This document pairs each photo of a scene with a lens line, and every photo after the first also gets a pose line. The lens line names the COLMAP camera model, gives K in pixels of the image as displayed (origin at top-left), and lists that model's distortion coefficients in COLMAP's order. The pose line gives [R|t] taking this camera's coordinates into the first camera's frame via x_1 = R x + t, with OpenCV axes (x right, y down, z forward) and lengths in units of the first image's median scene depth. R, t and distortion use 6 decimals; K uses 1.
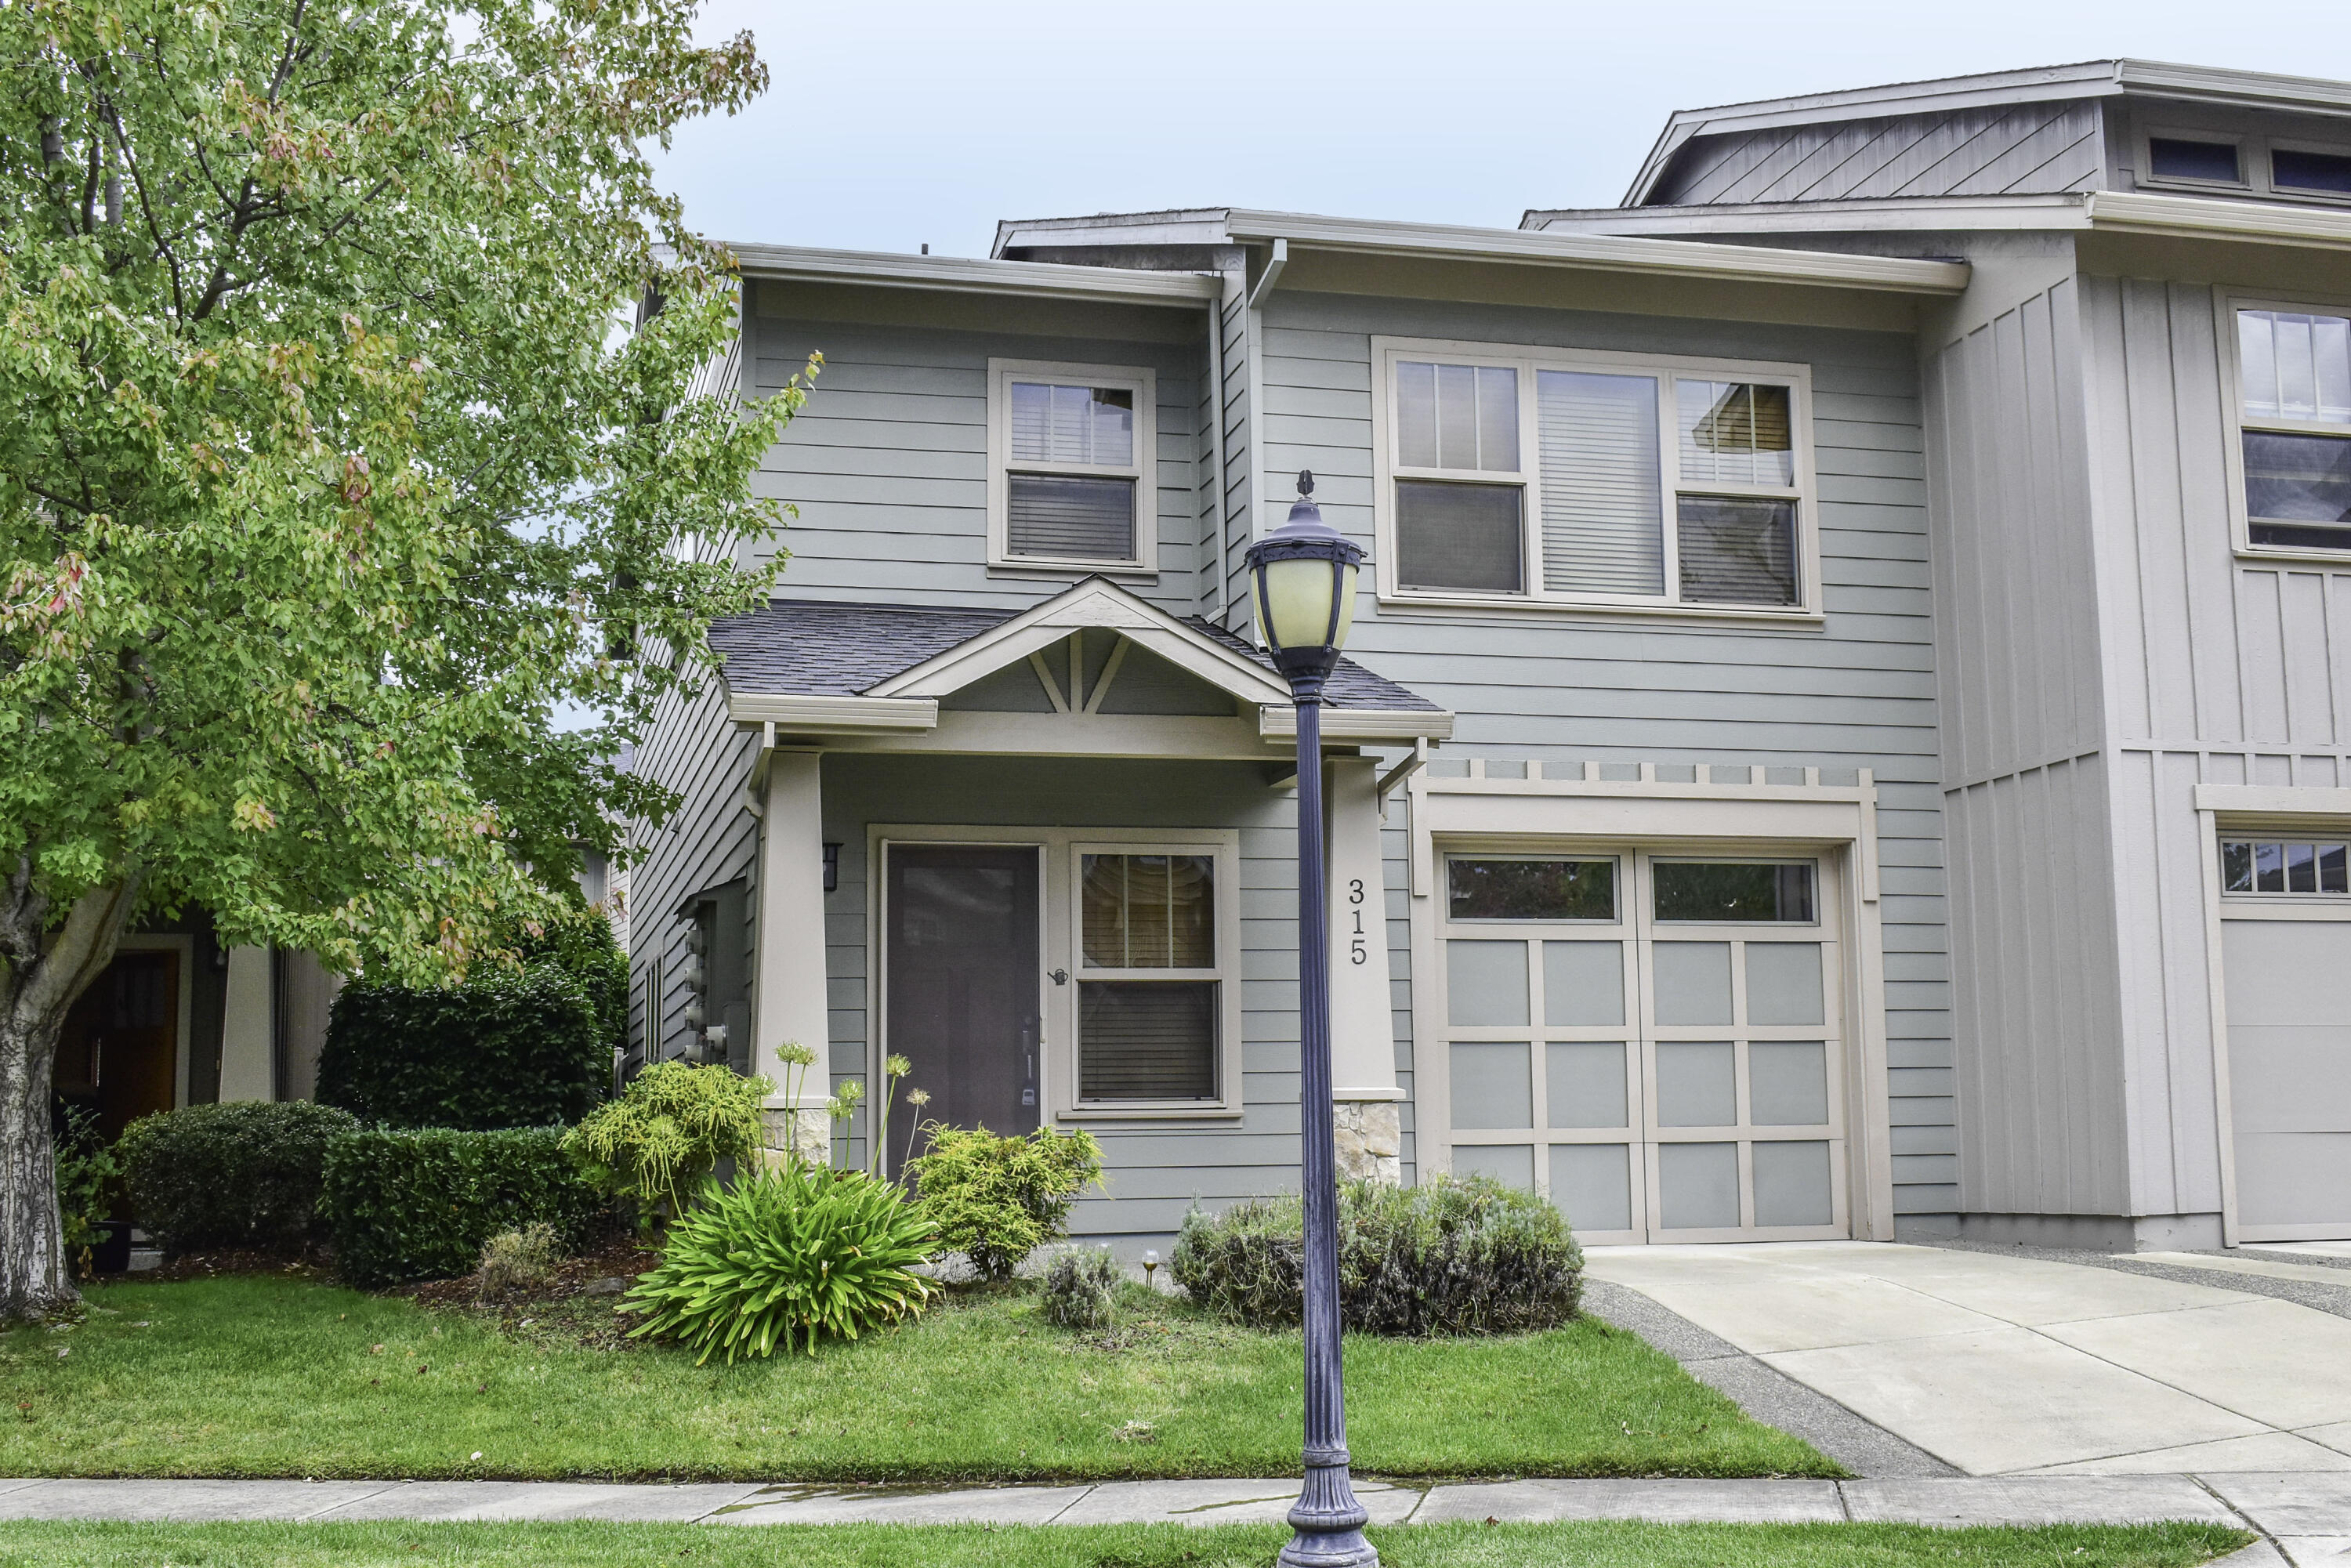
lens RADIAL K [[2760.6, 0, 1175.5], [0, 2760.6, 784.0], [0, 0, 1]] dist [-0.038591, -0.008329]
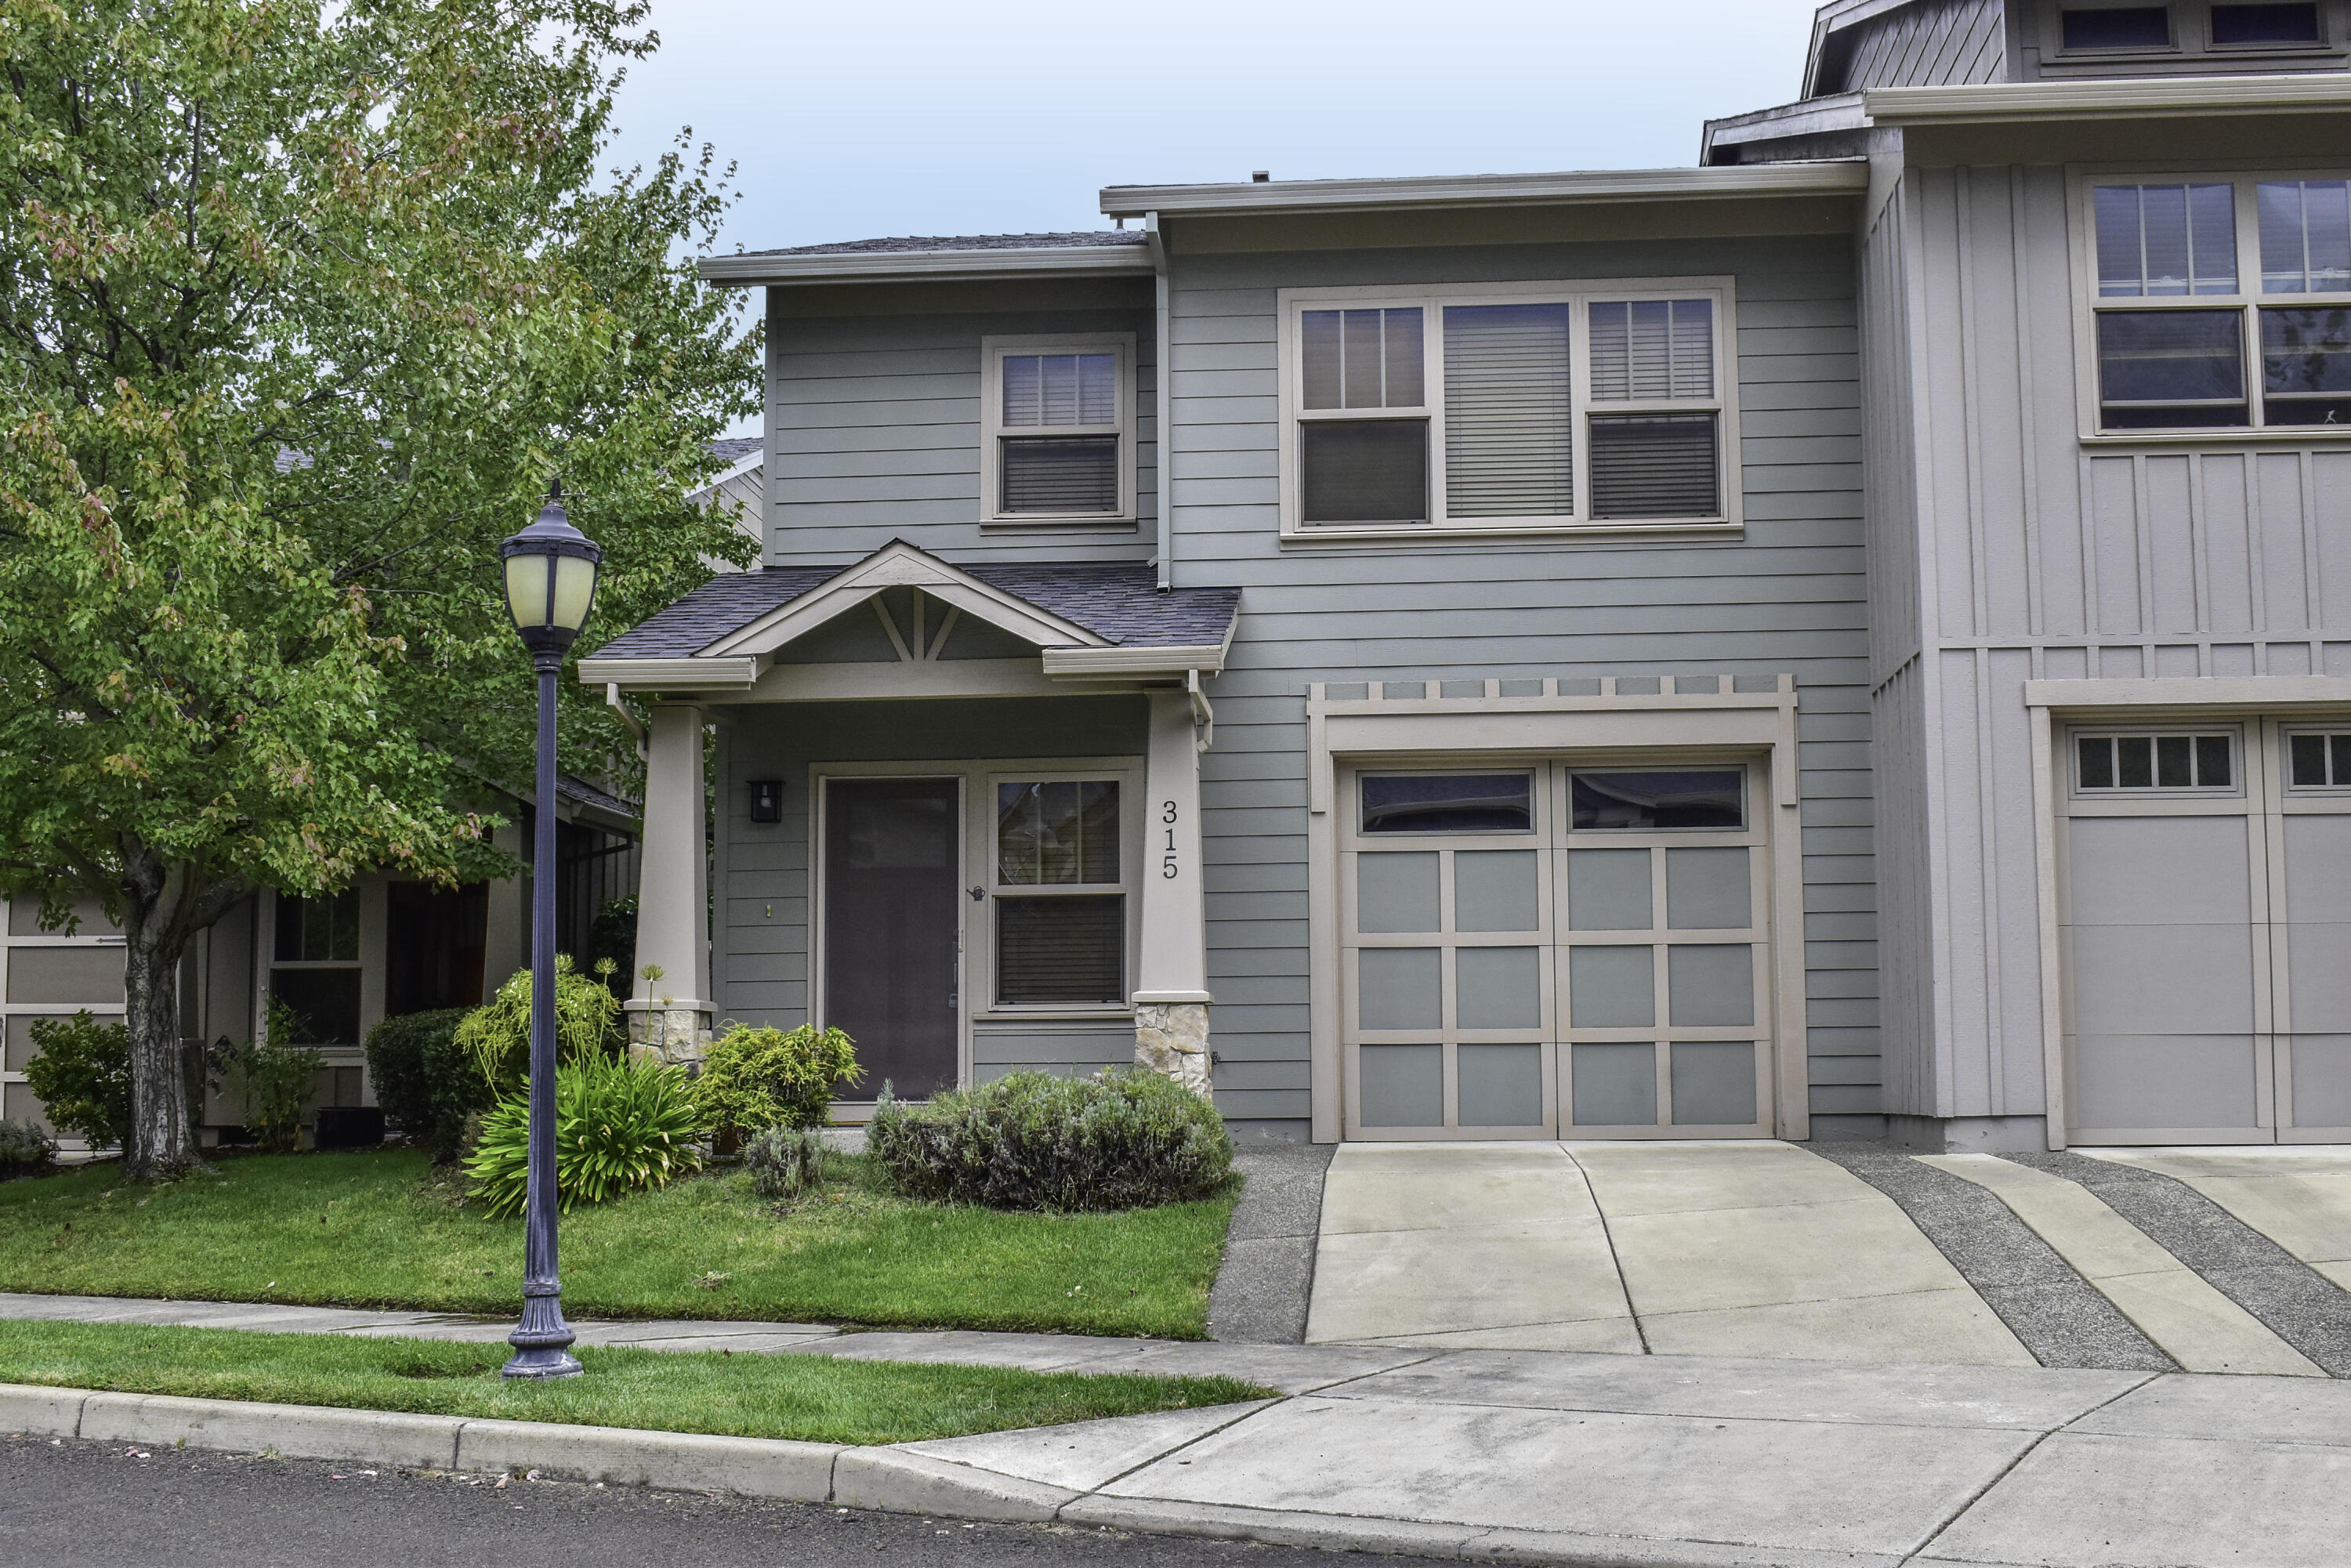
lens RADIAL K [[2760.6, 0, 1175.5], [0, 2760.6, 784.0], [0, 0, 1]] dist [-0.038591, -0.008329]
pose [[0.943807, -0.028739, -0.329244, 0.383705], [0.039483, 0.998882, 0.025991, -0.000493], [0.328129, -0.037530, 0.943887, -0.028547]]
